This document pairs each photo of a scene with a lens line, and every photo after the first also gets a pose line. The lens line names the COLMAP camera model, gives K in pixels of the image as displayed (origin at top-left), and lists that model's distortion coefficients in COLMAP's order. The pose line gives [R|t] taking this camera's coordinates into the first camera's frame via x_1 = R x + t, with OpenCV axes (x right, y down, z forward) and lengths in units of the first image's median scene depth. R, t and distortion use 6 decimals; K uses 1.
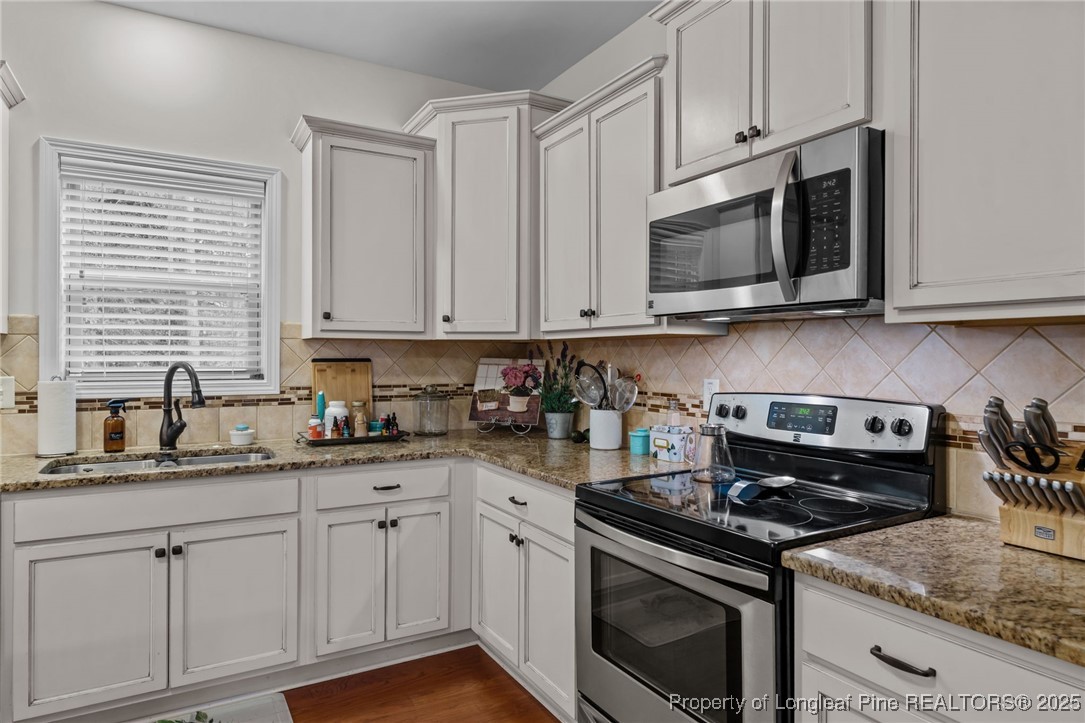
lens RADIAL K [[639.7, 0, 541.7], [0, 639.7, 356.0], [0, 0, 1]] dist [-0.000828, -0.000093]
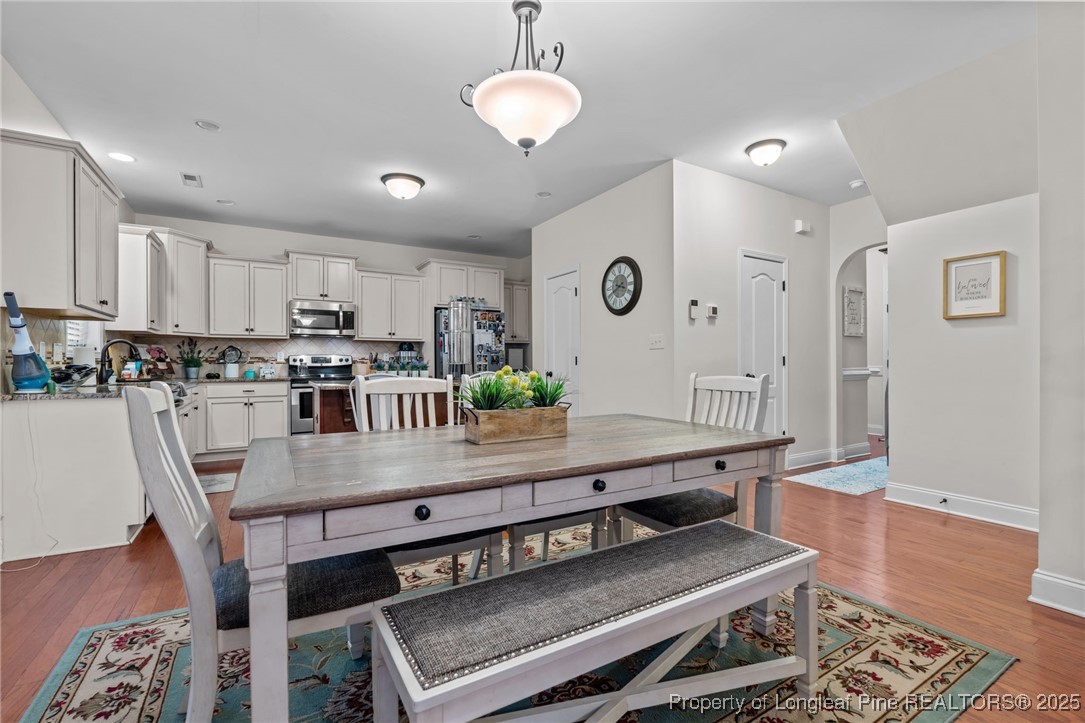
lens RADIAL K [[473.8, 0, 542.4], [0, 473.8, 363.1], [0, 0, 1]] dist [-0.003601, -0.000015]
pose [[-0.014912, -0.003702, 0.999882, -2.349715], [0.002219, 0.999991, 0.003736, 0.091204], [-0.999886, 0.002274, -0.014904, -0.365164]]
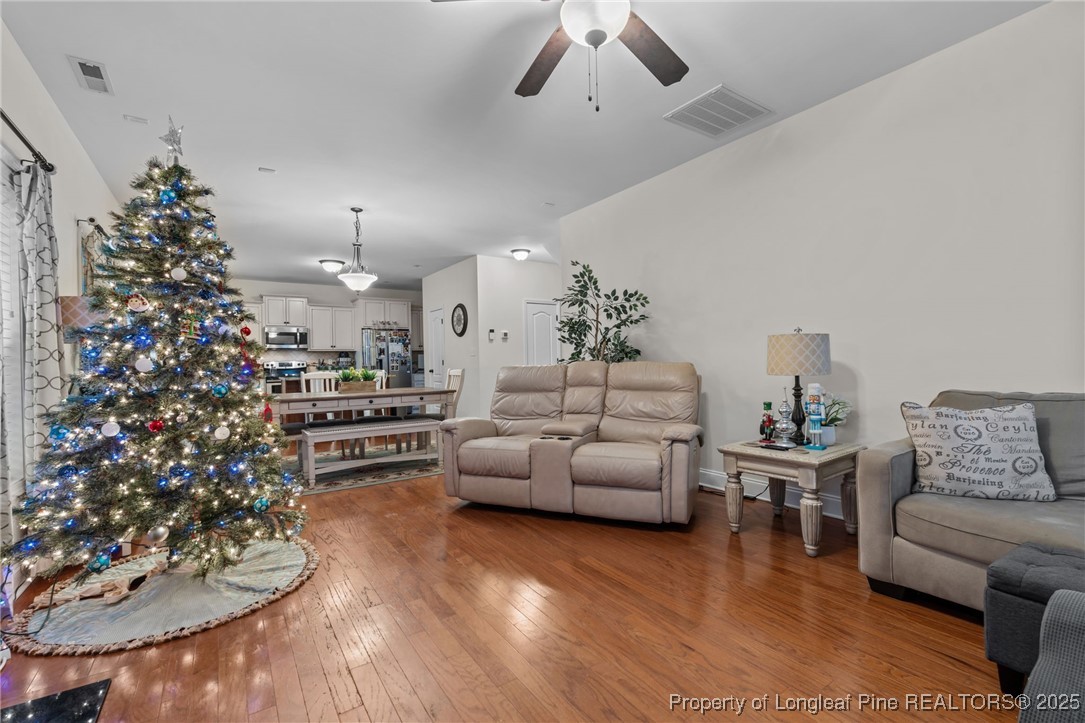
lens RADIAL K [[473.8, 0, 542.8], [0, 473.8, 361.1], [0, 0, 1]] dist [-0.003601, -0.000015]
pose [[-0.078157, -0.001646, 0.996940, -3.905163], [0.019157, 0.999812, 0.003153, 0.080741], [-0.996757, 0.019345, -0.078110, -1.051534]]
